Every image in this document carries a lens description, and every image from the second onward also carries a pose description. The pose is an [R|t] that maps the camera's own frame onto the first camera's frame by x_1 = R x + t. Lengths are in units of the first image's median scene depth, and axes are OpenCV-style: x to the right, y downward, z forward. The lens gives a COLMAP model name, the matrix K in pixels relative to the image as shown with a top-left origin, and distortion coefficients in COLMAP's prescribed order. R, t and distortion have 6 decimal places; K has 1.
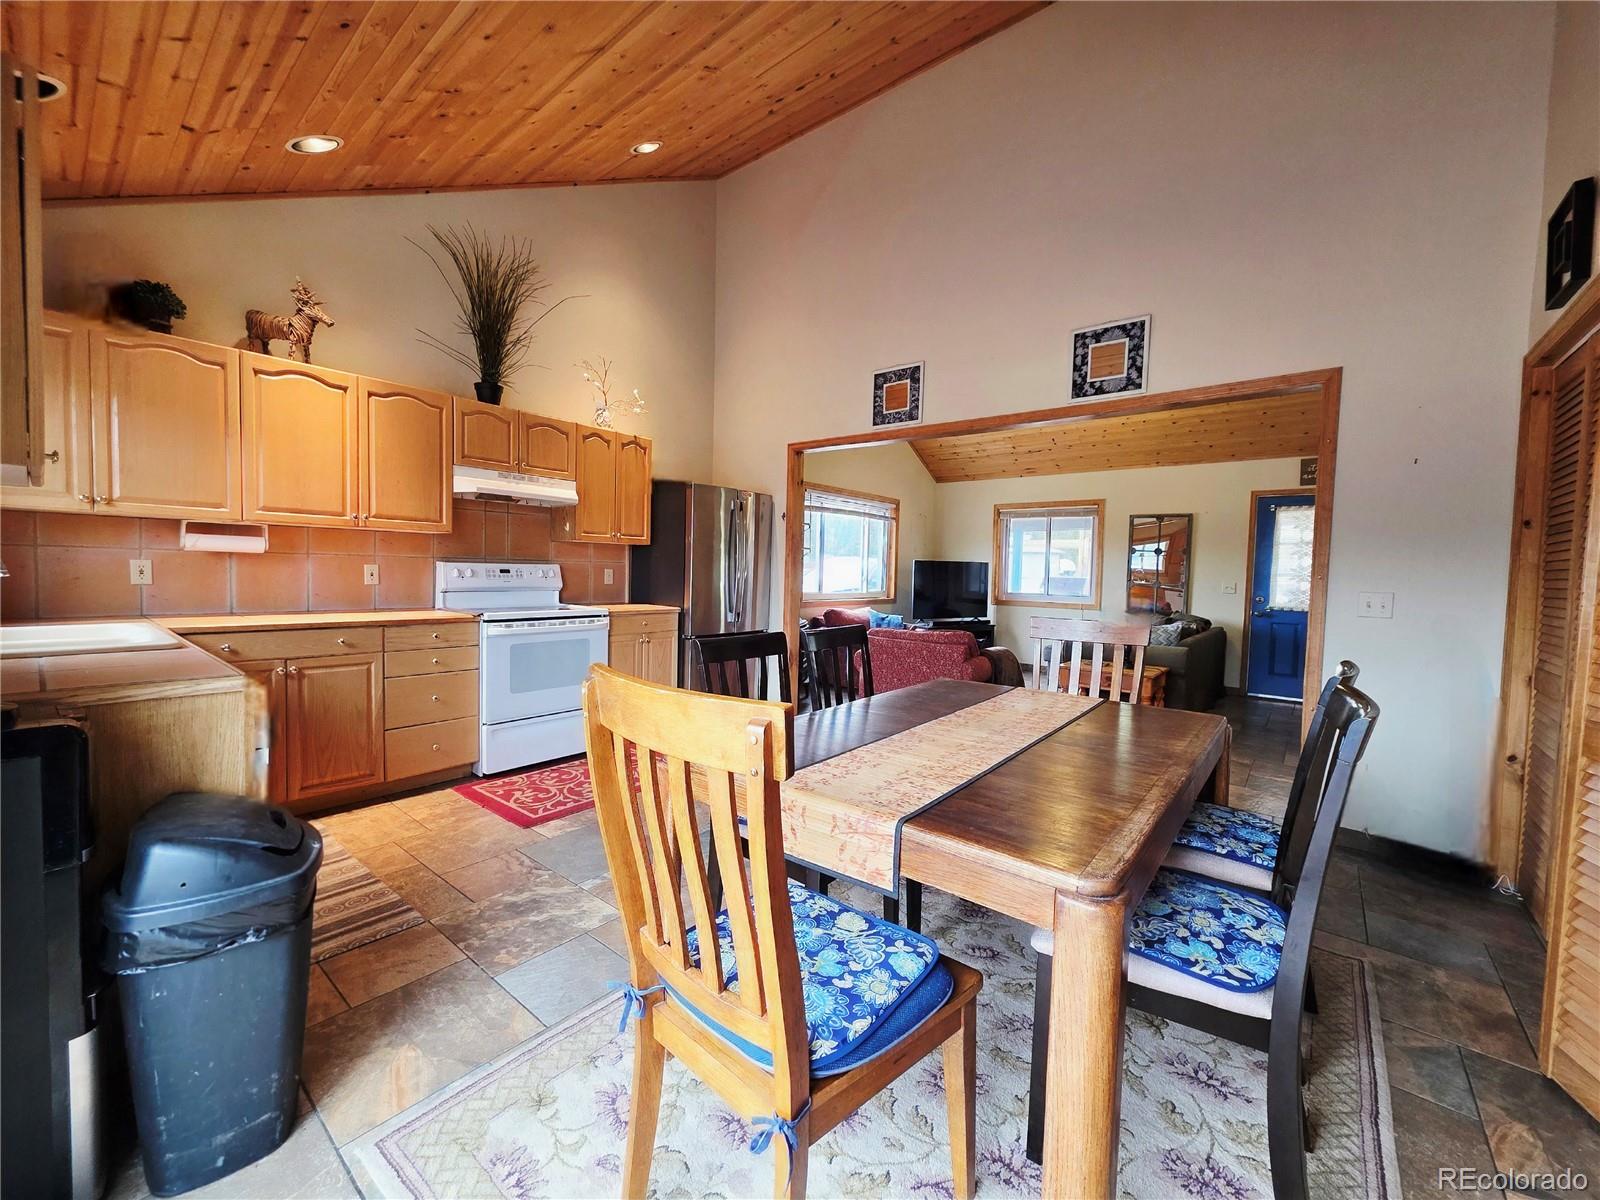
lens RADIAL K [[636.1, 0, 795.8], [0, 636.1, 601.8], [0, 0, 1]] dist [0.004655, -0.000583]
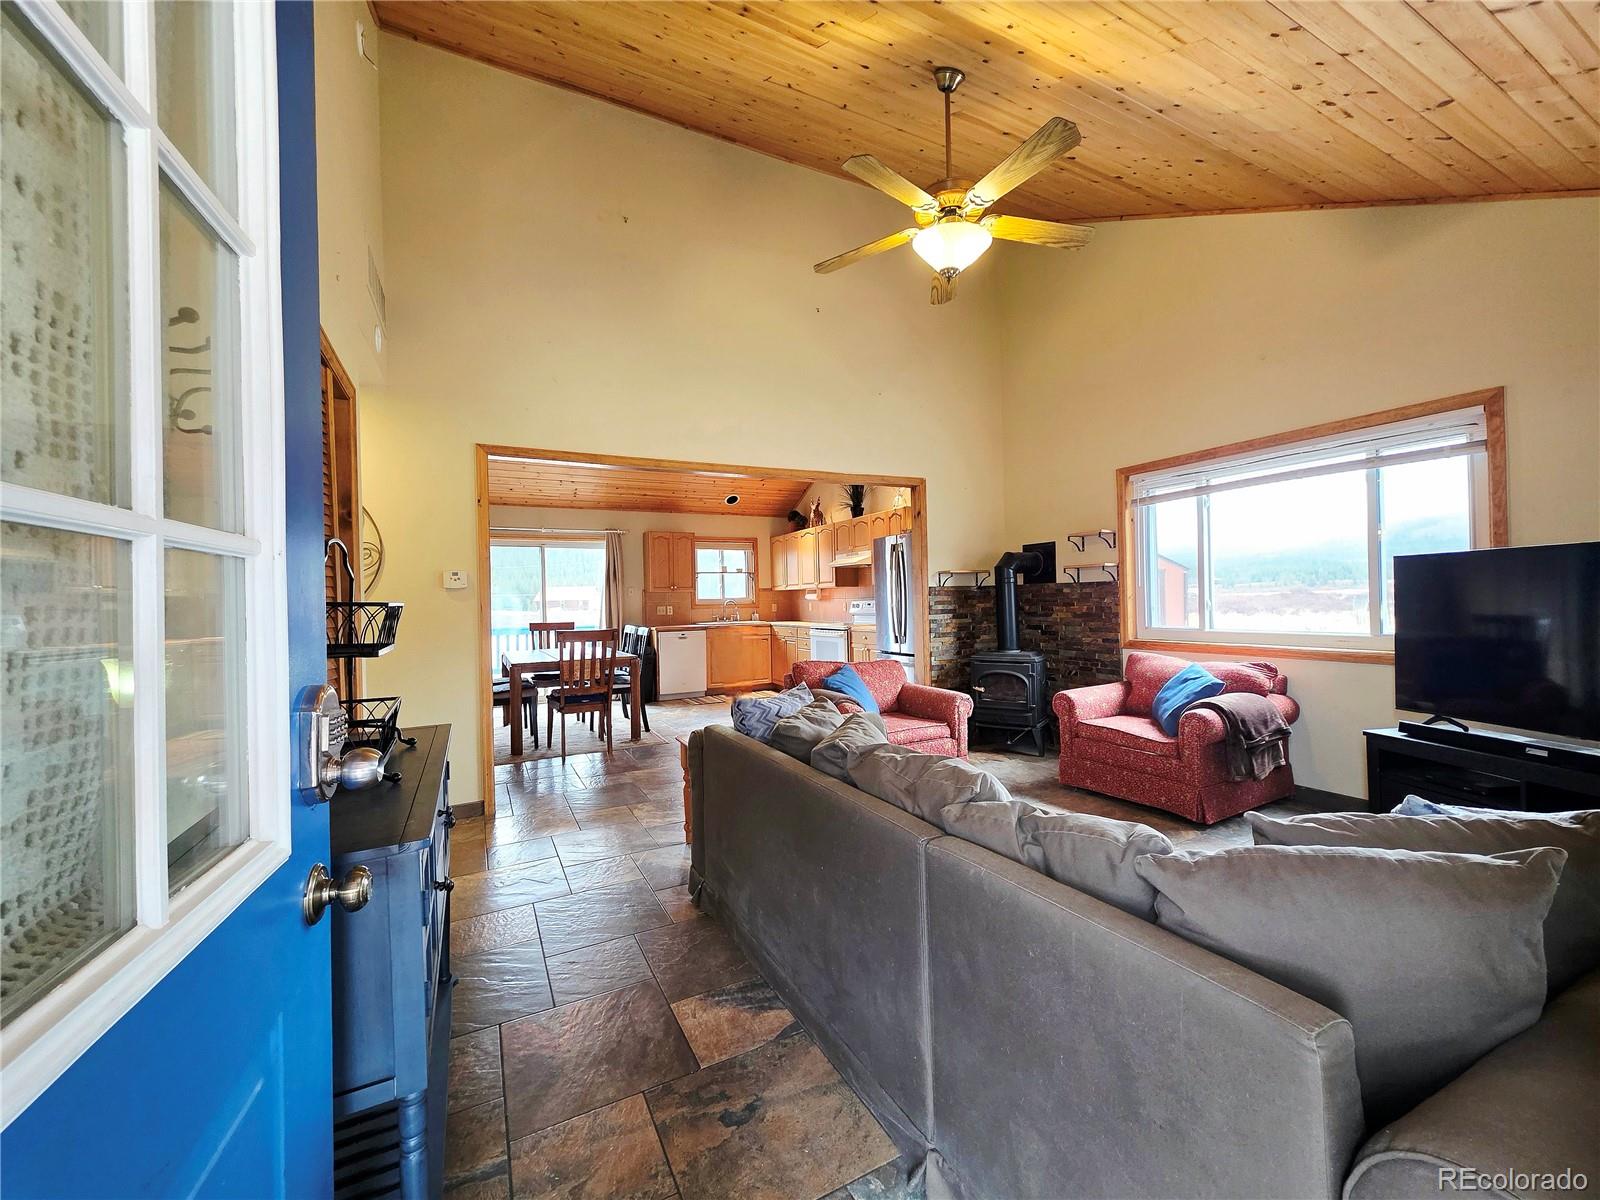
lens RADIAL K [[636.1, 0, 798.0], [0, 636.1, 598.9], [0, 0, 1]] dist [0.004655, -0.000583]
pose [[-0.395772, -0.018483, -0.918163, 1.177075], [-0.032932, 0.999440, -0.005924, -0.043099], [0.917758, 0.027892, -0.396159, 1.403892]]
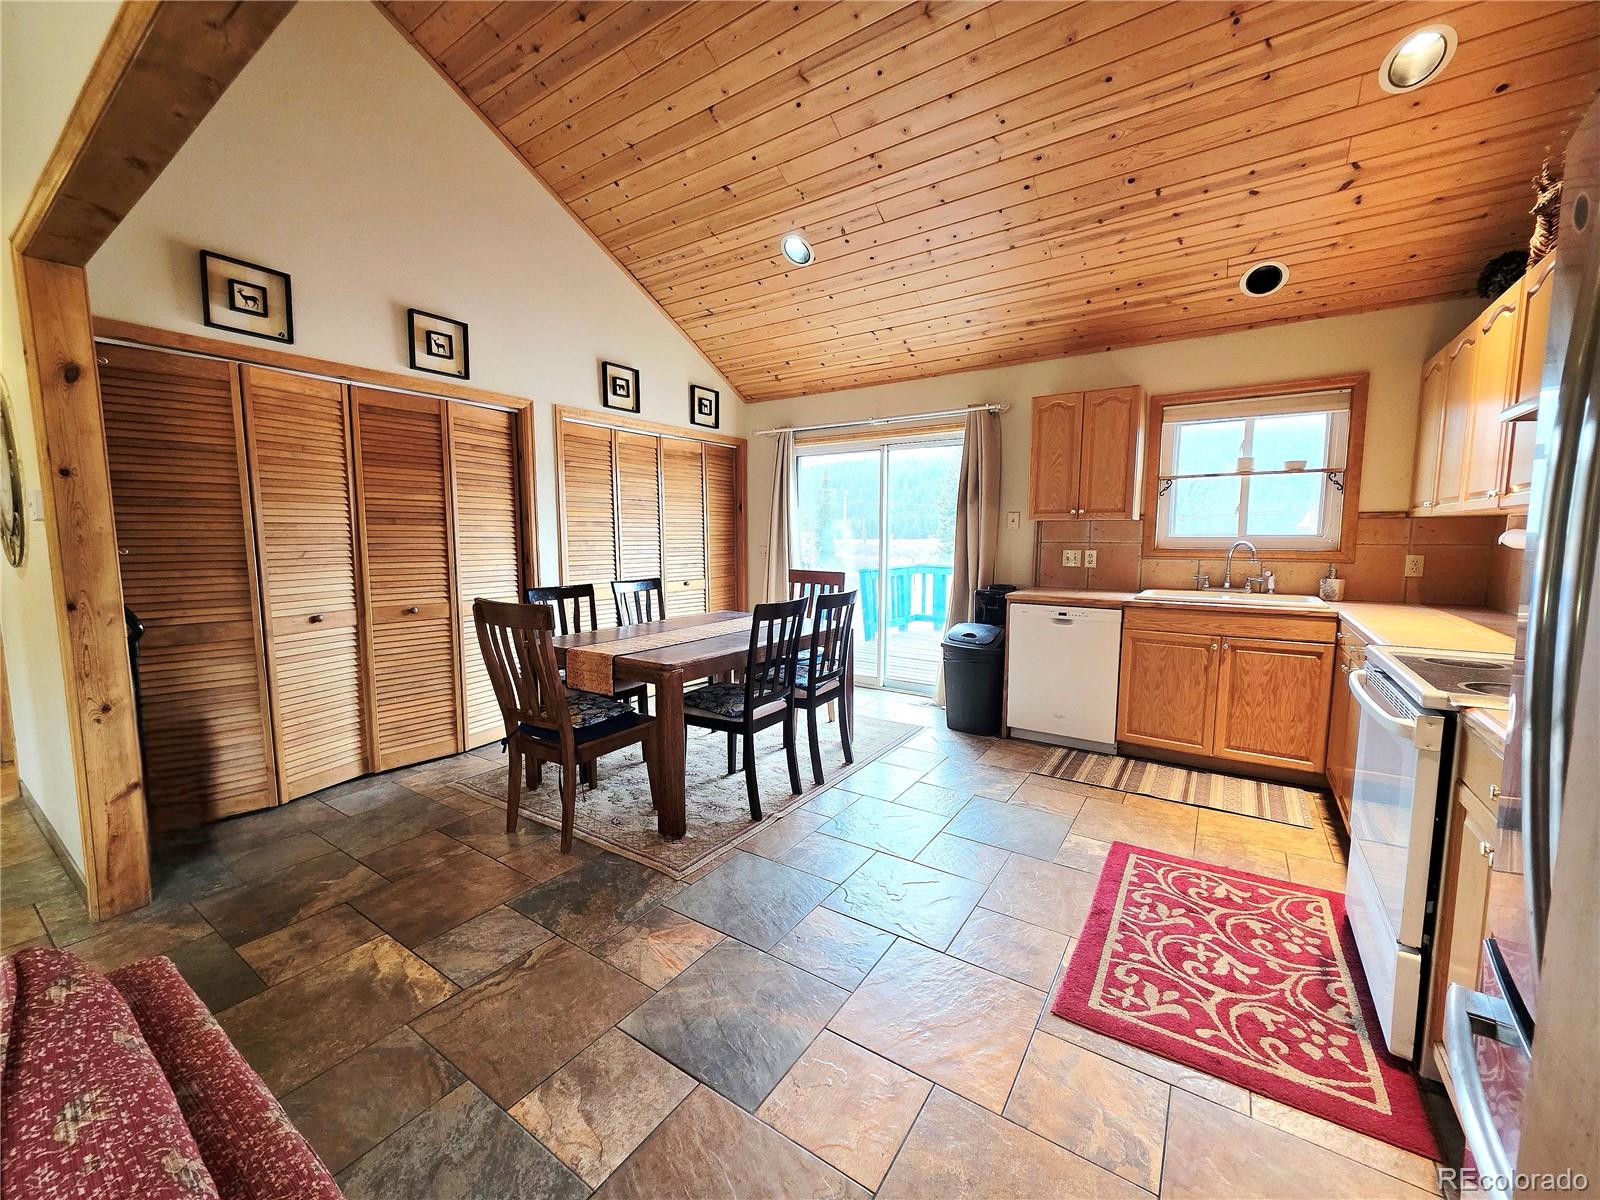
lens RADIAL K [[636.1, 0, 792.8], [0, 636.1, 599.8], [0, 0, 1]] dist [0.004655, -0.000583]
pose [[-0.995880, -0.015256, -0.089388, 0.082682], [-0.028598, 0.988283, 0.149932, -0.075865], [0.086054, 0.151871, -0.984647, 1.187133]]
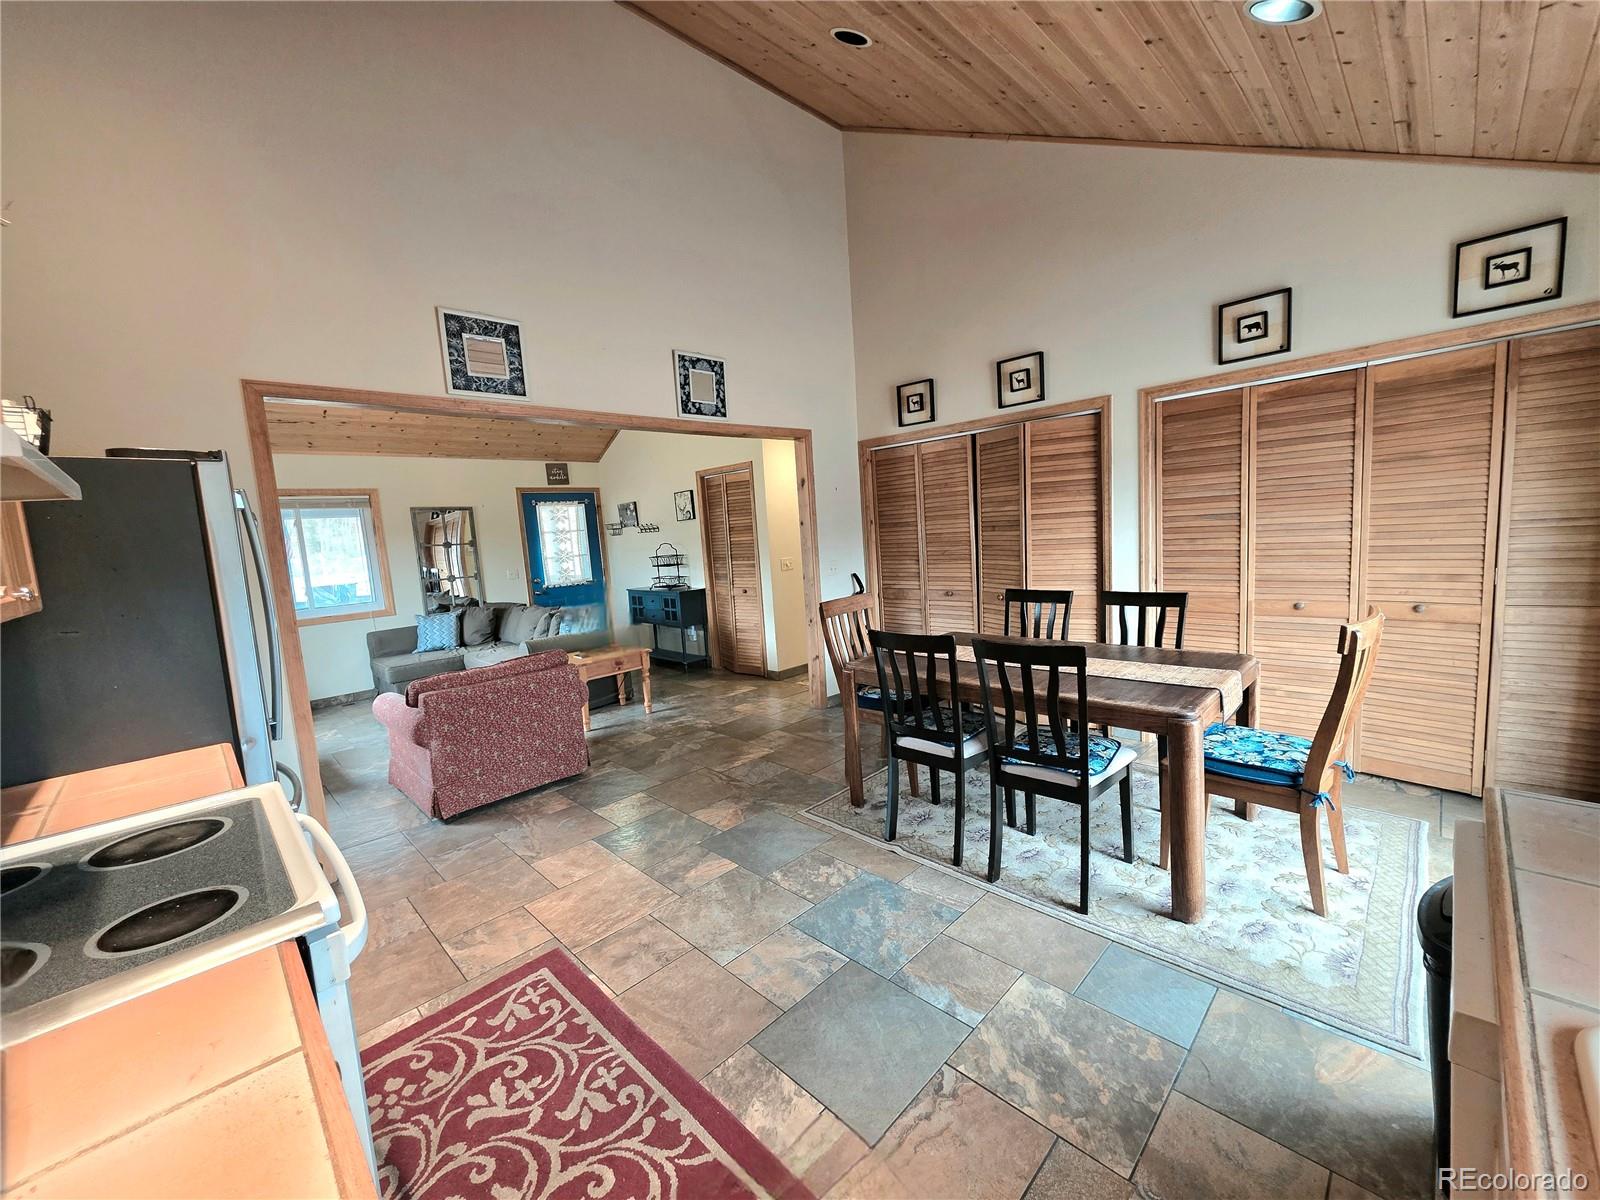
lens RADIAL K [[636.1, 0, 794.9], [0, 636.1, 600.7], [0, 0, 1]] dist [0.004655, -0.000583]
pose [[0.104495, -0.144688, 0.983944, -0.560996], [0.116663, 0.984313, 0.132352, -0.098602], [-0.987659, 0.100960, 0.119735, 0.576732]]
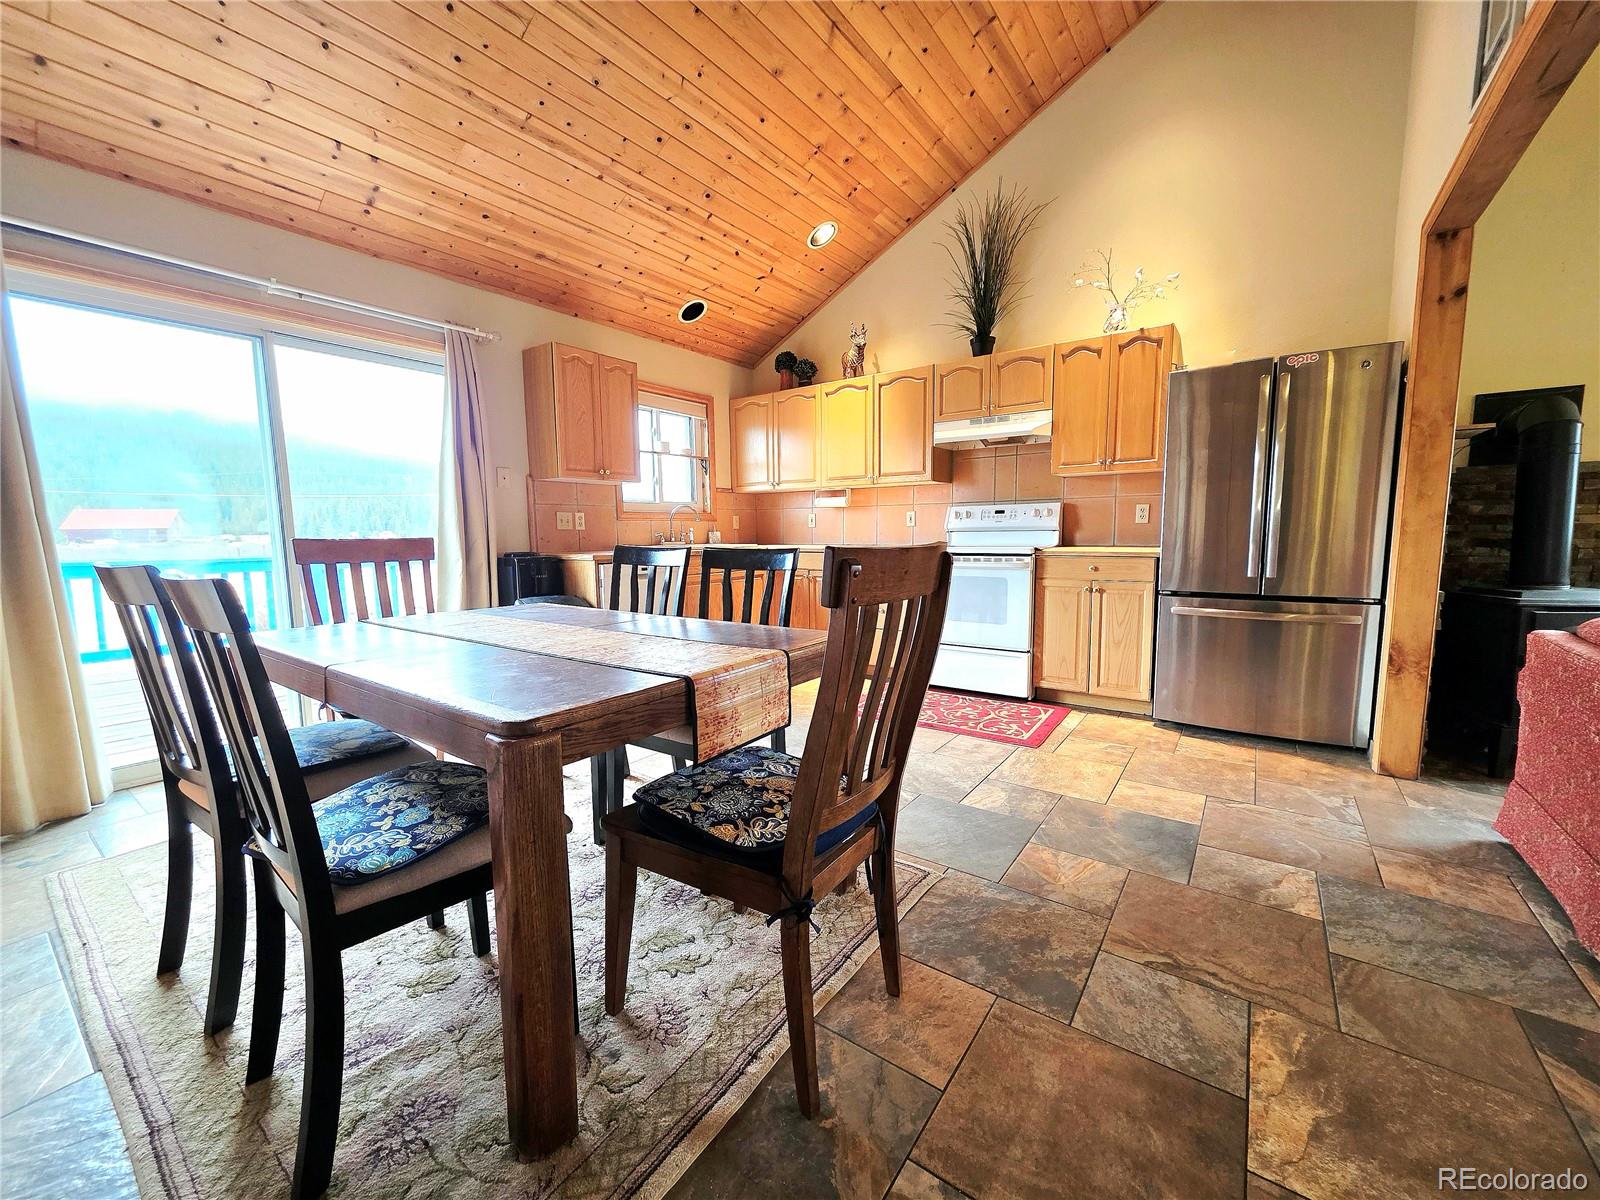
lens RADIAL K [[636.1, 0, 795.6], [0, 636.1, 600.1], [0, 0, 1]] dist [0.004655, -0.000583]
pose [[0.055441, 0.085881, -0.994762, 0.539409], [-0.036422, 0.995805, 0.083941, 0.019486], [0.997797, 0.031578, 0.058337, 0.554513]]
